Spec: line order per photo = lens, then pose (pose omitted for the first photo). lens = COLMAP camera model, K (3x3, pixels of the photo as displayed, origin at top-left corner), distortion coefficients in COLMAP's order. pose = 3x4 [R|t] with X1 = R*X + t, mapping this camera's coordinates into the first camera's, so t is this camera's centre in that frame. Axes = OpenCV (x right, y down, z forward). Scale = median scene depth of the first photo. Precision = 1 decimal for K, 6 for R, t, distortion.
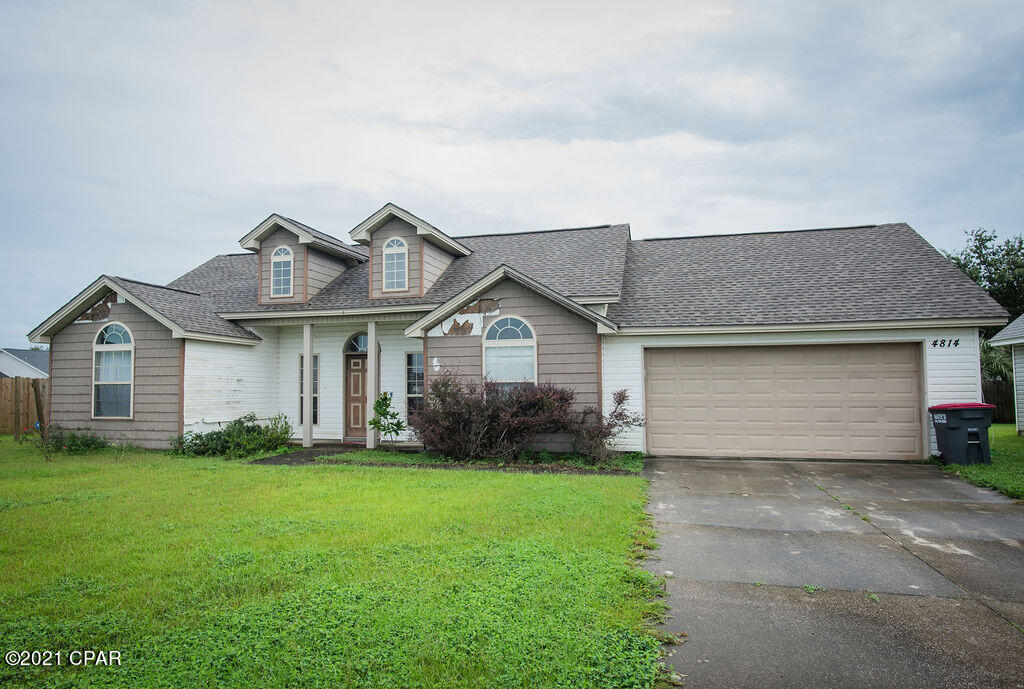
lens RADIAL K [[628.2, 0, 512.3], [0, 628.2, 367.9], [0, 0, 1]] dist [-0.030311, 0.000291]
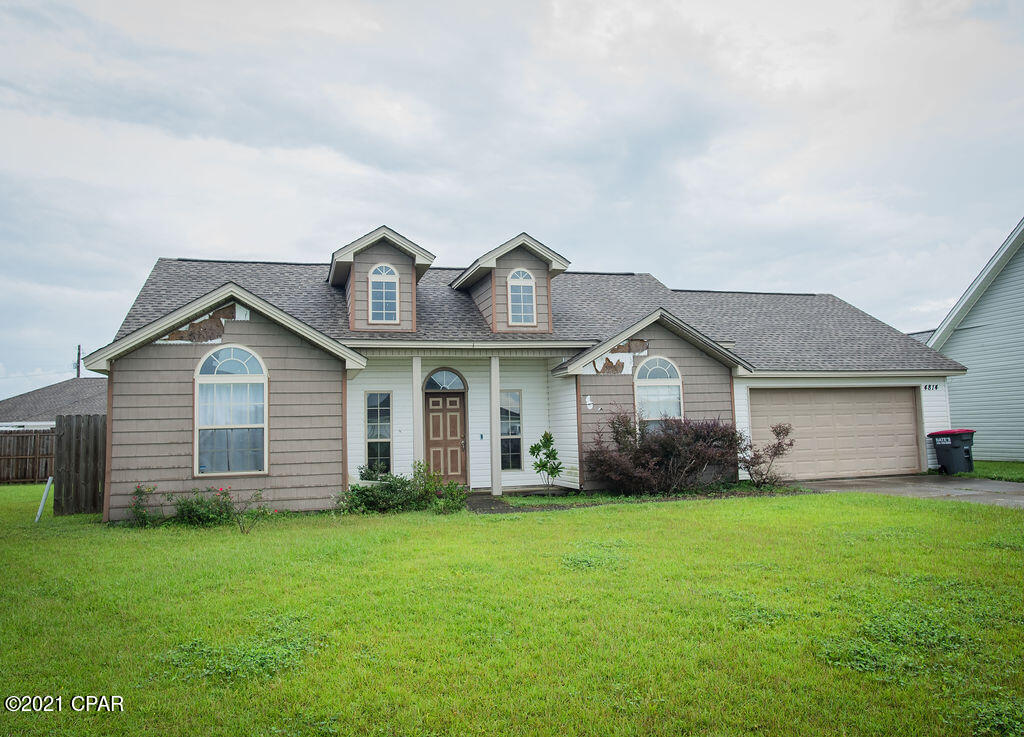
lens RADIAL K [[724.9, 0, 512.0], [0, 724.9, 368.5], [0, 0, 1]] dist [-0.026664, 0.000616]
pose [[0.857659, 0.026747, 0.513522, -0.805863], [0.006110, 0.998046, -0.062188, 0.010683], [-0.514182, 0.056473, 0.855820, 0.083943]]
